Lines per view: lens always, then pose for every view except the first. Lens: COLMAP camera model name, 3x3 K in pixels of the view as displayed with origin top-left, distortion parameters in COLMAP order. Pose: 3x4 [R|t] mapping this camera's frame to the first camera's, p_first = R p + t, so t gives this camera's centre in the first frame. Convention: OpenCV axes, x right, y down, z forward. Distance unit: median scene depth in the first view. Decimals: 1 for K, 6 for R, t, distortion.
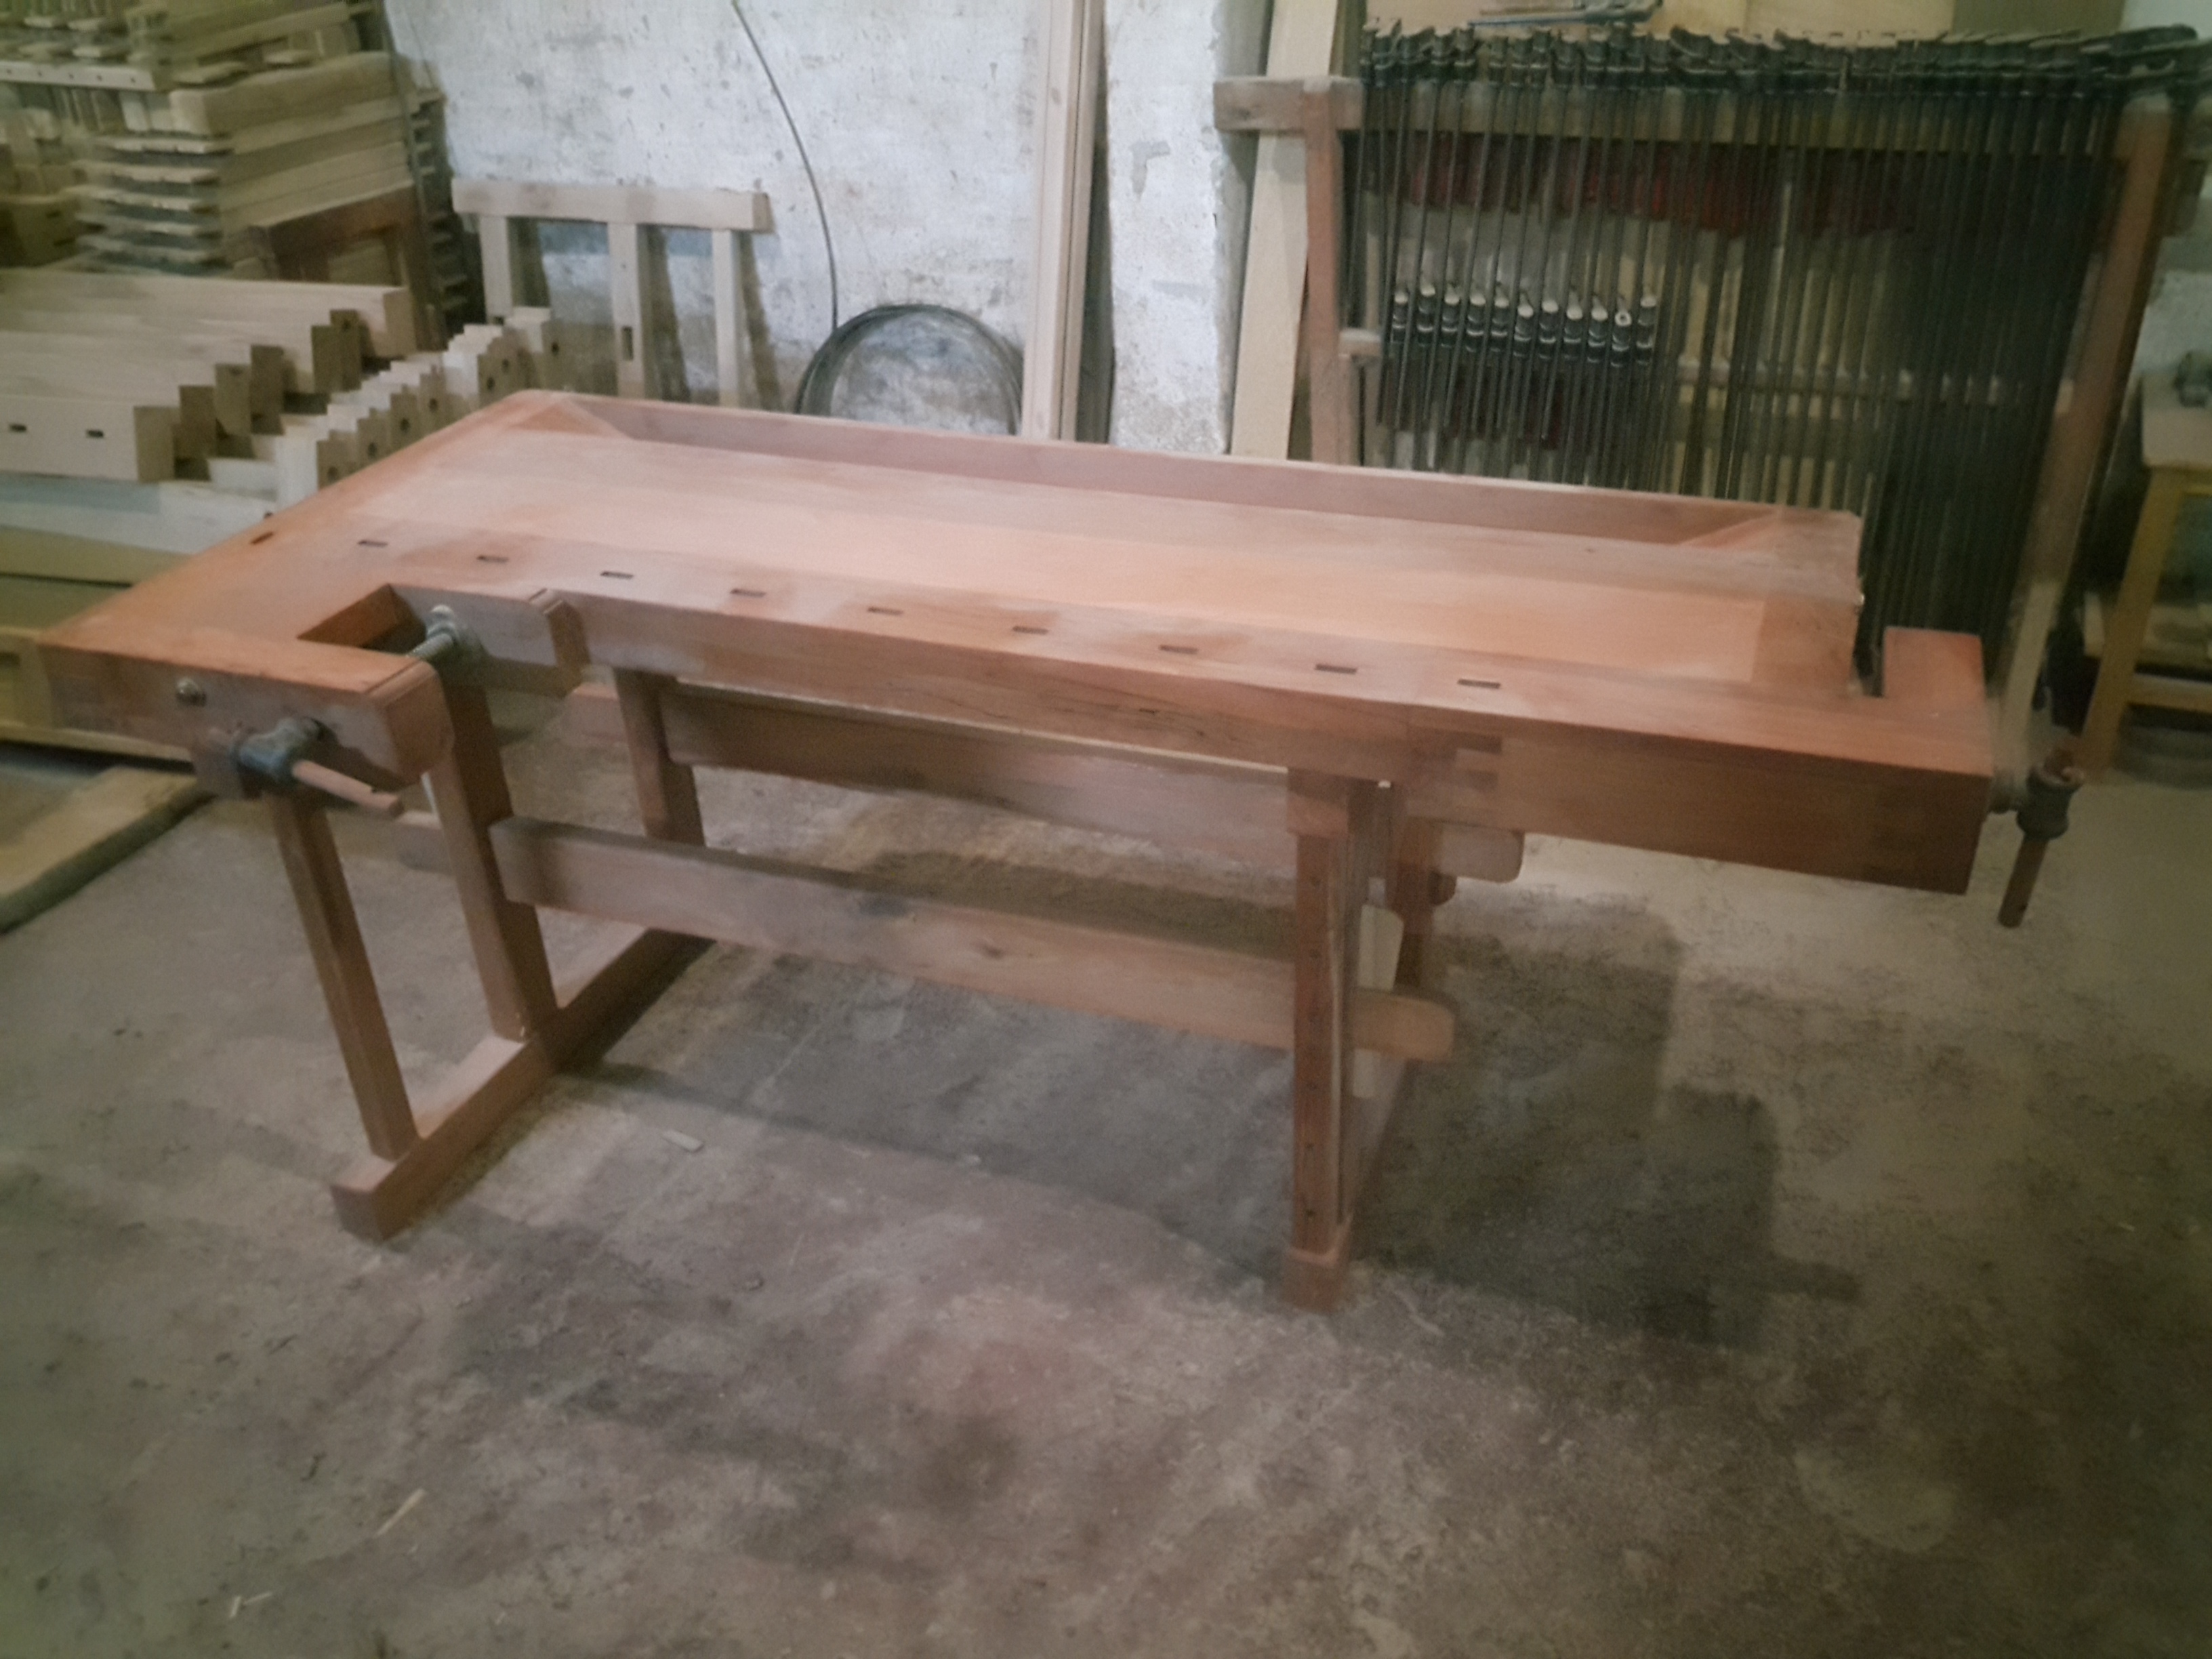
lens RADIAL K [[1849.8, 0, 1105.6], [0, 1849.8, 820.2], [0, 0, 1]] dist [0.028062, -0.051326]
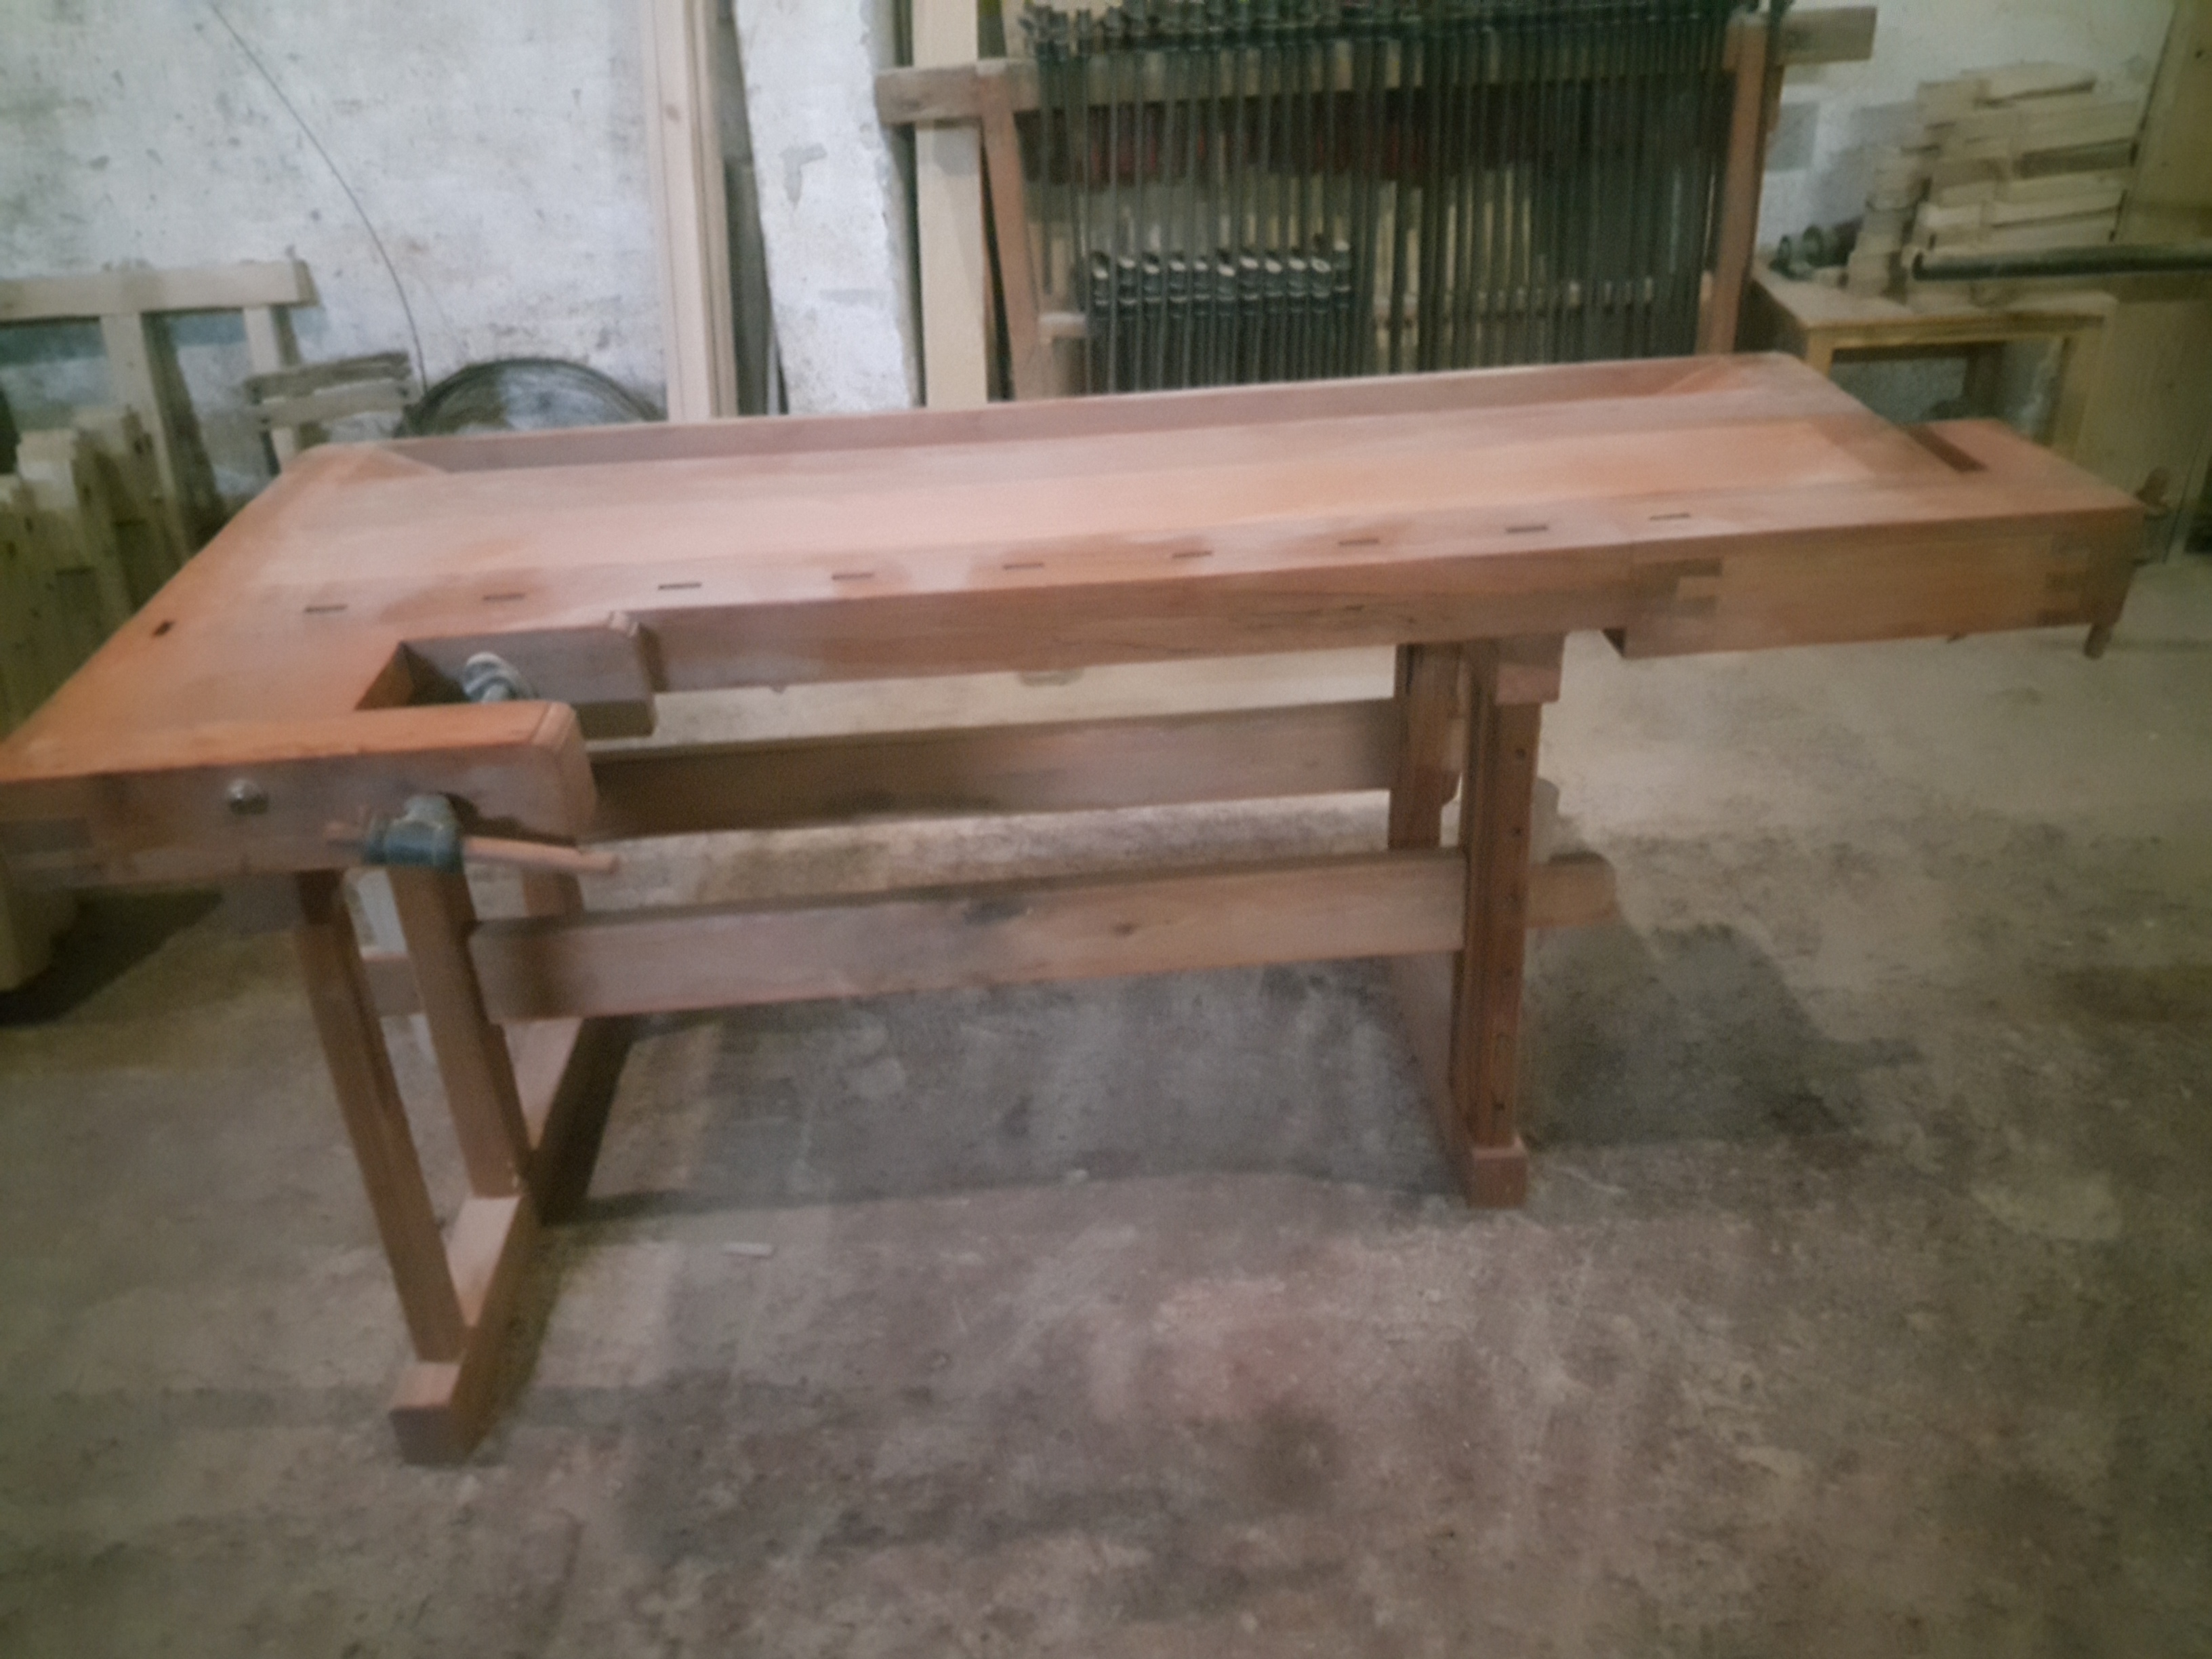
lens RADIAL K [[1849.8, 0, 1109.1], [0, 1849.8, 823.4], [0, 0, 1]] dist [0.028062, -0.051326]
pose [[0.912688, -0.205027, 0.353502, -0.338461], [0.221022, 0.975256, -0.005007, 0.019905], [-0.343729, 0.082701, 0.935420, 0.111945]]
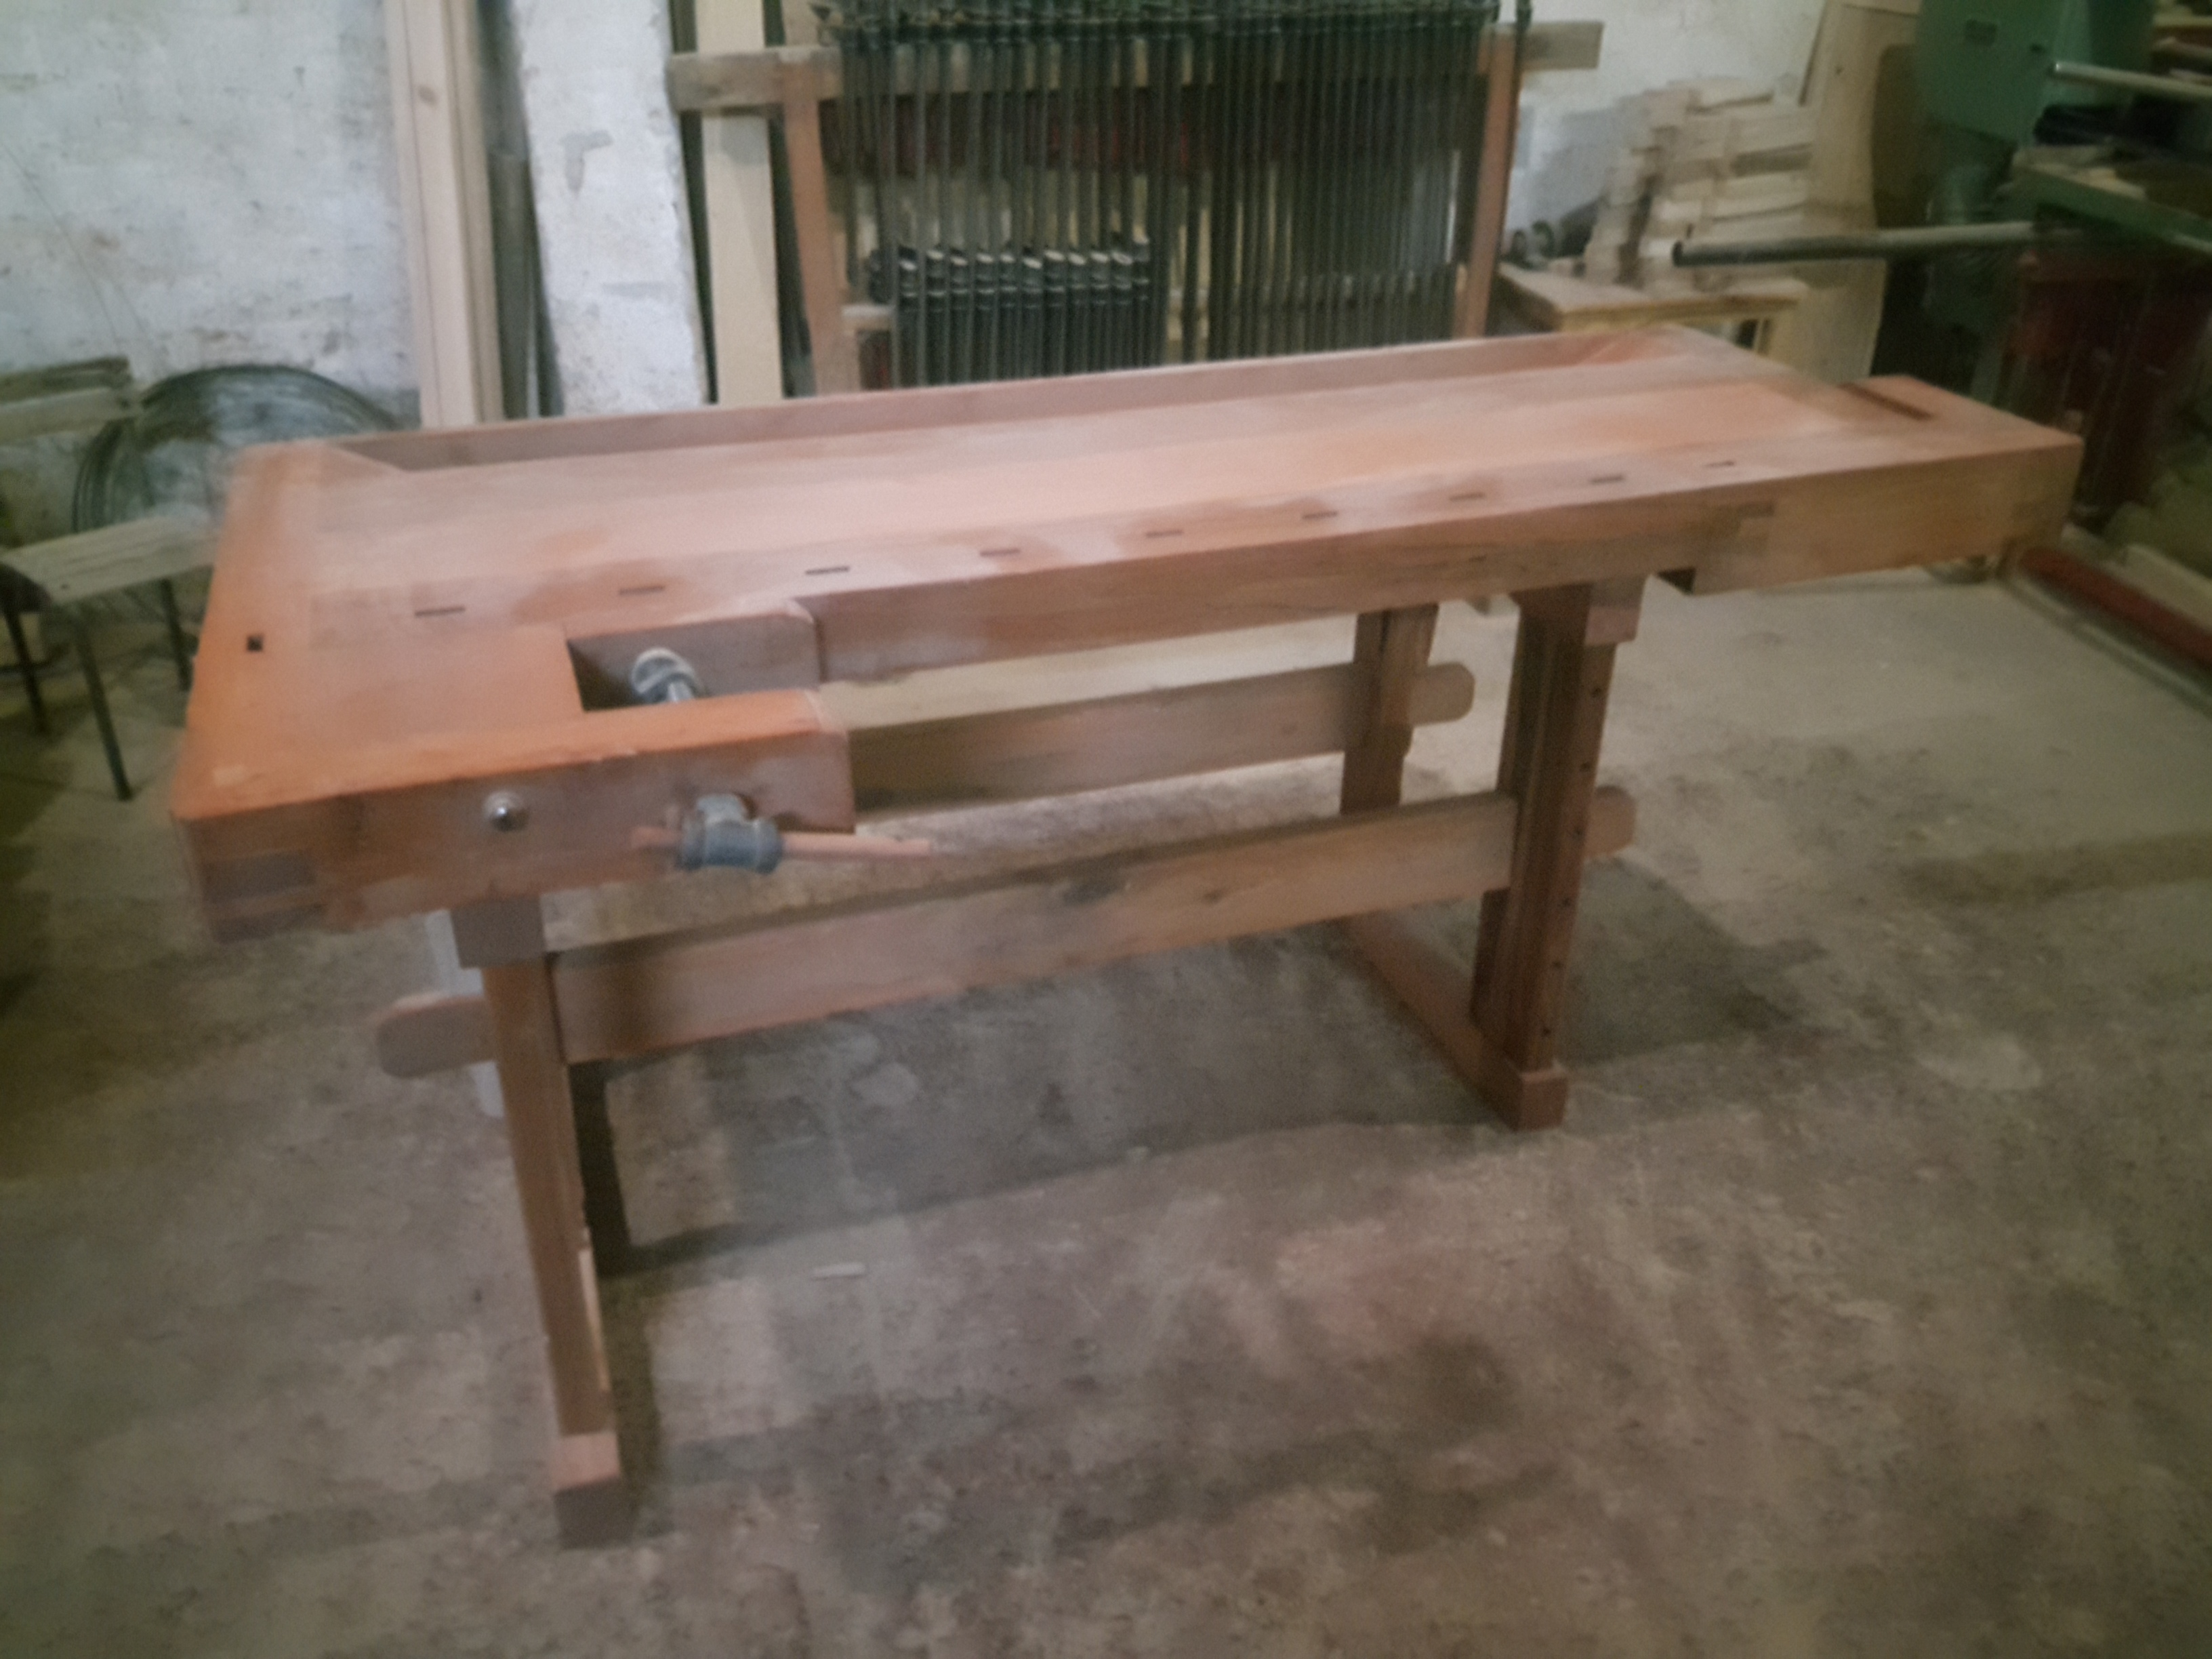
lens RADIAL K [[1849.8, 0, 1112.7], [0, 1849.8, 821.3], [0, 0, 1]] dist [0.028062, -0.051326]
pose [[0.764005, -0.272265, 0.584951, -0.560545], [0.297016, 0.953244, 0.055754, -0.028297], [-0.572781, 0.131144, 0.809150, 0.231909]]
